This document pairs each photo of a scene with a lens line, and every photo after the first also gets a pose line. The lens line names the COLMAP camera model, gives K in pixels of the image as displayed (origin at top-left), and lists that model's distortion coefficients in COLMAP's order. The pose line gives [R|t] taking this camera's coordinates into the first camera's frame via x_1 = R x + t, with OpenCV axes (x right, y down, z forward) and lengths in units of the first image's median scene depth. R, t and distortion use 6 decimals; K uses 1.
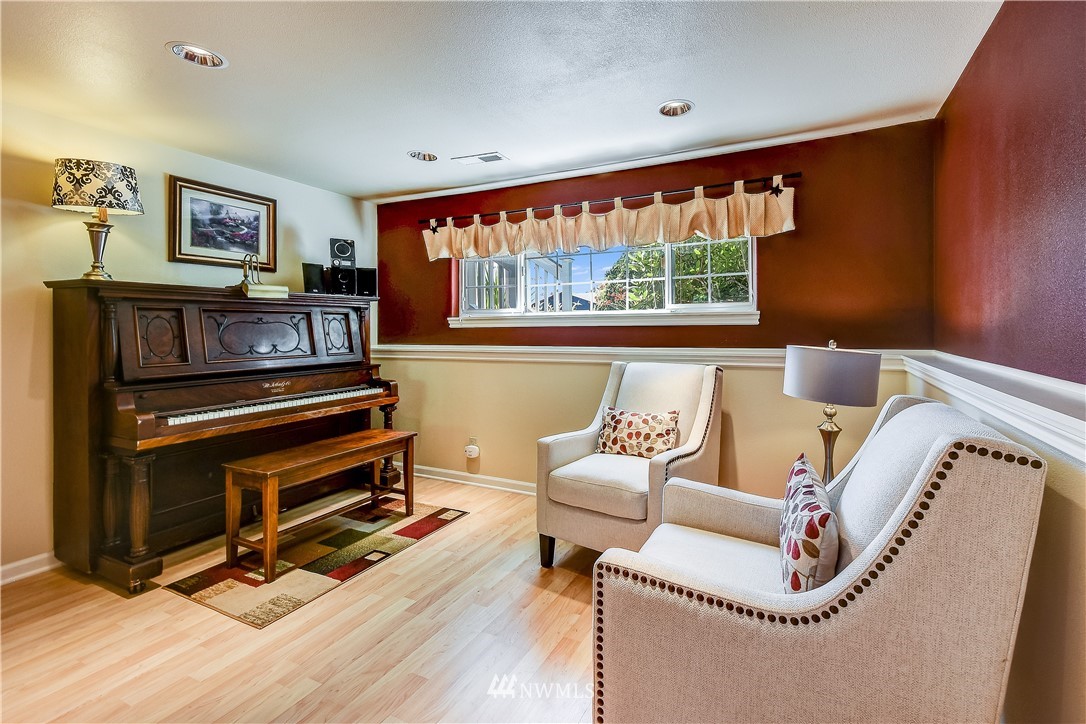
lens RADIAL K [[462.4, 0, 607.4], [0, 462.4, 324.4], [0, 0, 1]] dist [0.051231, -0.021005]
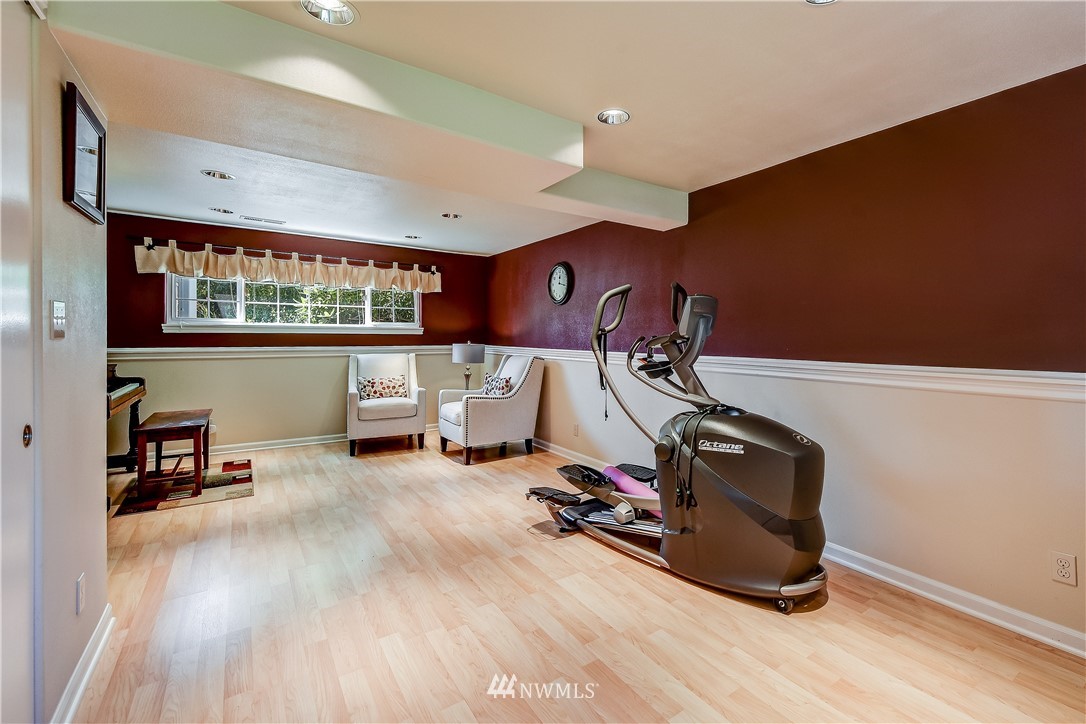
lens RADIAL K [[485.3, 0, 589.0], [0, 485.3, 342.7], [0, 0, 1]] dist [0.012345, -0.014859]
pose [[0.499265, 0.000851, 0.866449, -1.163277], [-0.012183, 0.999908, 0.006039, 0.015607], [-0.866364, -0.013571, 0.499229, -0.717431]]
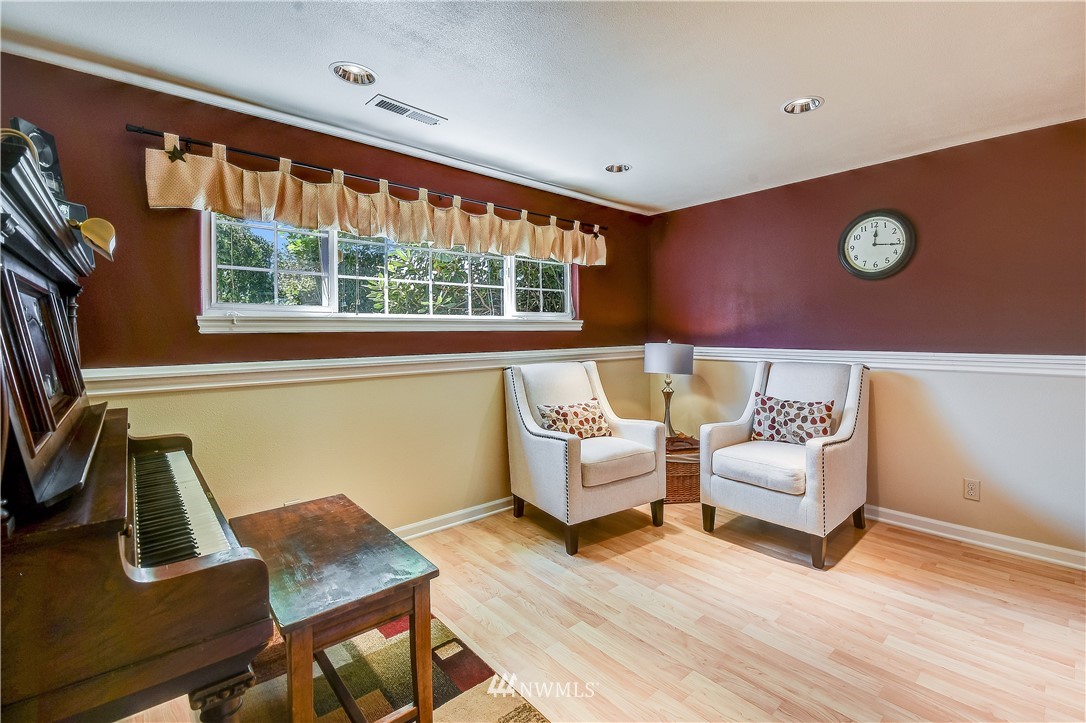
lens RADIAL K [[485.8, 0, 564.7], [0, 485.8, 336.8], [0, 0, 1]] dist [0.018018, -0.015724]
pose [[0.394066, -0.004175, 0.919073, -0.964405], [0.001936, 0.999991, 0.003712, 0.013248], [-0.919080, 0.000317, 0.394071, 0.479061]]
